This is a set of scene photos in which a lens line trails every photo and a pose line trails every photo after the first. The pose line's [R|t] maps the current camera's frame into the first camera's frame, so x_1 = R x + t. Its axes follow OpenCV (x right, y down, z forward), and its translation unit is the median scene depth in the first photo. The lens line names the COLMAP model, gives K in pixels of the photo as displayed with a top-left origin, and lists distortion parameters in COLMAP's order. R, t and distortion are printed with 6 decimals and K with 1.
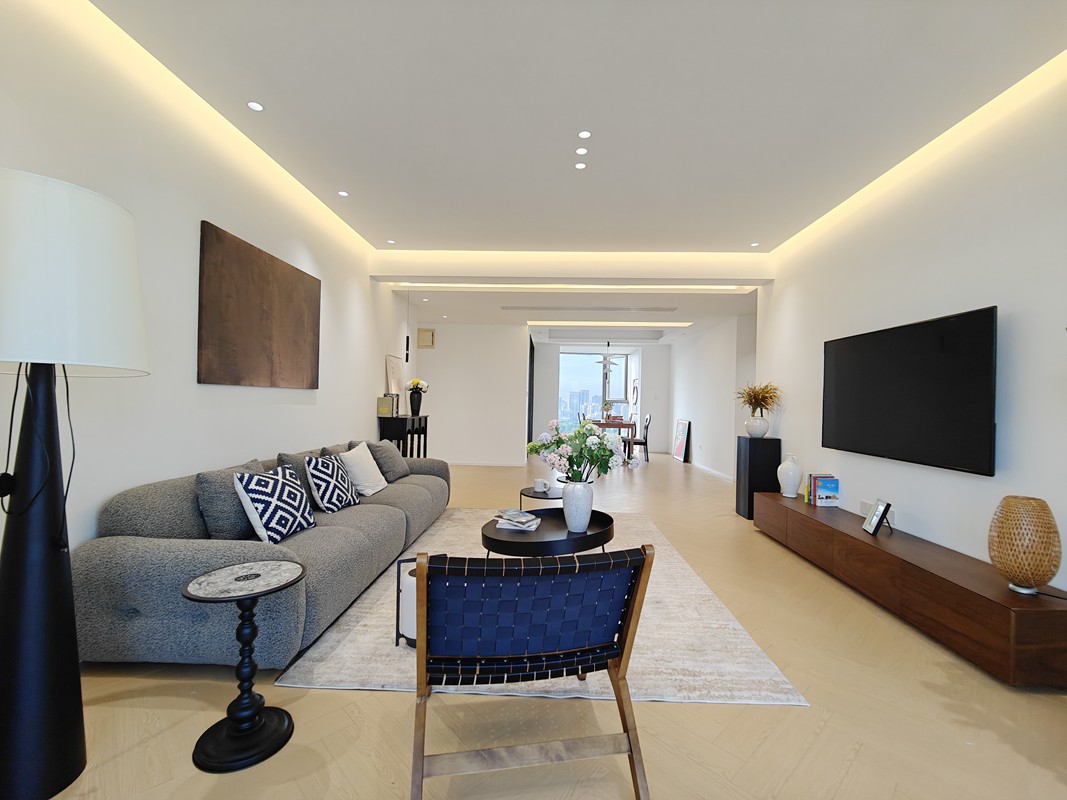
lens RADIAL K [[468.9, 0, 533.5], [0, 468.9, 400.0], [0, 0, 1]] dist [0.014299, -0.011255]
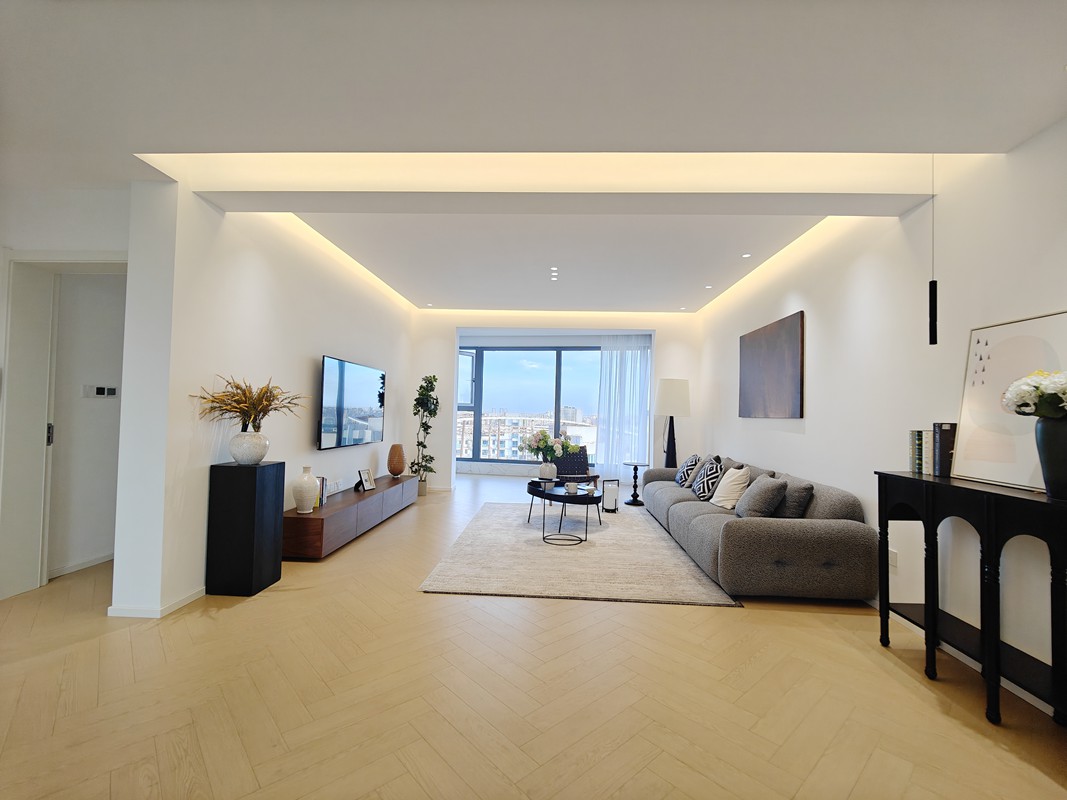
lens RADIAL K [[468.9, 0, 533.5], [0, 468.9, 400.0], [0, 0, 1]] dist [0.014299, -0.011255]
pose [[-0.999022, -0.041340, 0.015665, 0.118735], [-0.041835, 0.998590, -0.032686, -0.006802], [-0.014292, -0.033309, -0.999343, 2.405369]]
